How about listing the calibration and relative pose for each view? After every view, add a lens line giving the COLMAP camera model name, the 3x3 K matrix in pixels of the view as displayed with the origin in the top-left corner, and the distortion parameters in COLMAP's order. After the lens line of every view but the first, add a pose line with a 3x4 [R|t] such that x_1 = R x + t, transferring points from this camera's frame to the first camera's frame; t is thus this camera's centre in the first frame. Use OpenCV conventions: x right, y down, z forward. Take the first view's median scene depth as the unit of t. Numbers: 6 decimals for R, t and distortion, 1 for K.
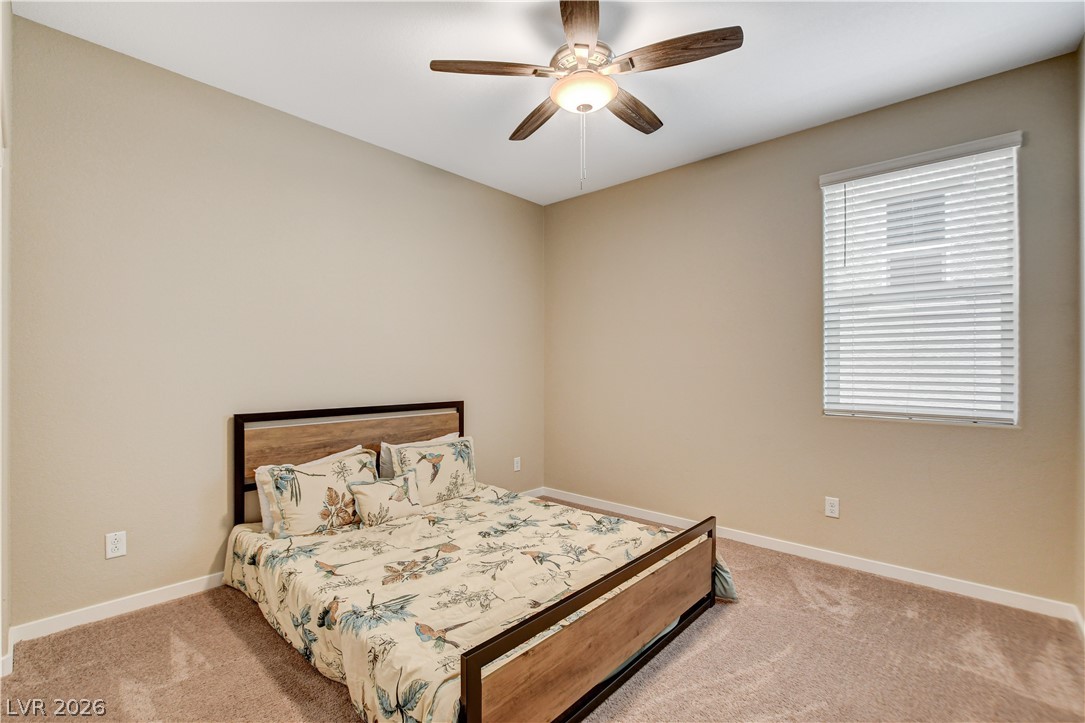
lens RADIAL K [[476.9, 0, 538.3], [0, 476.9, 367.6], [0, 0, 1]] dist [-0.009653, -0.000250]
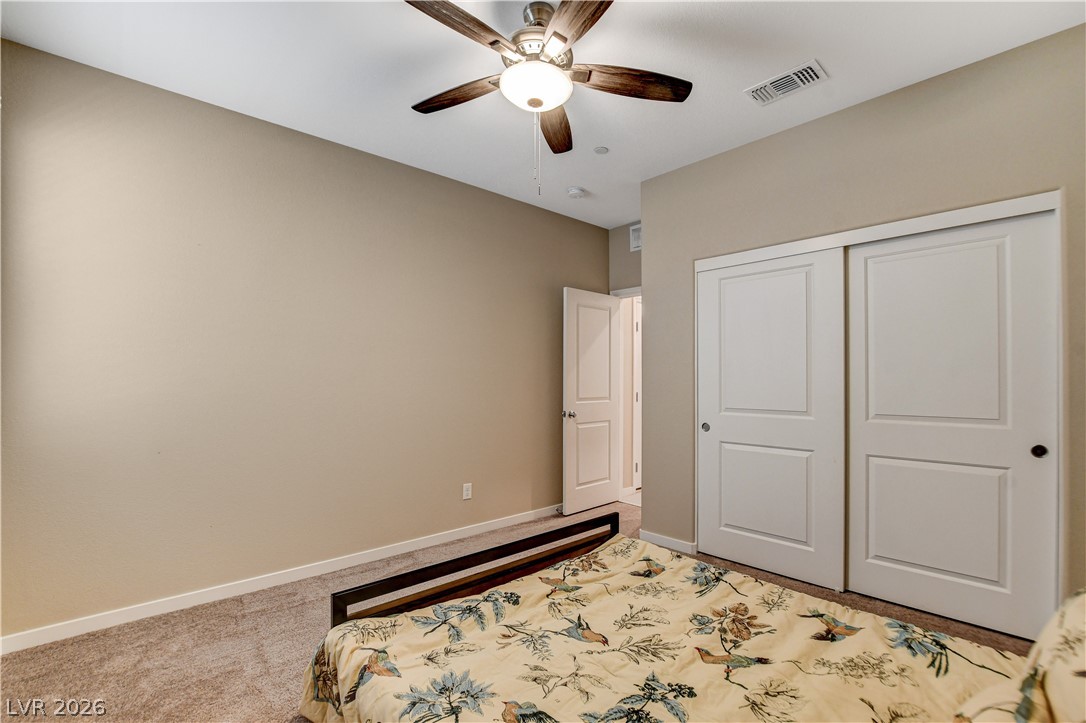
lens RADIAL K [[477.3, 0, 538.8], [0, 477.3, 367.6], [0, 0, 1]] dist [-0.009653, -0.000250]
pose [[-0.996204, -0.005594, 0.086865, 0.006337], [-0.007249, 0.999798, -0.018747, -0.009353], [-0.086743, -0.019305, -0.996044, 1.770029]]
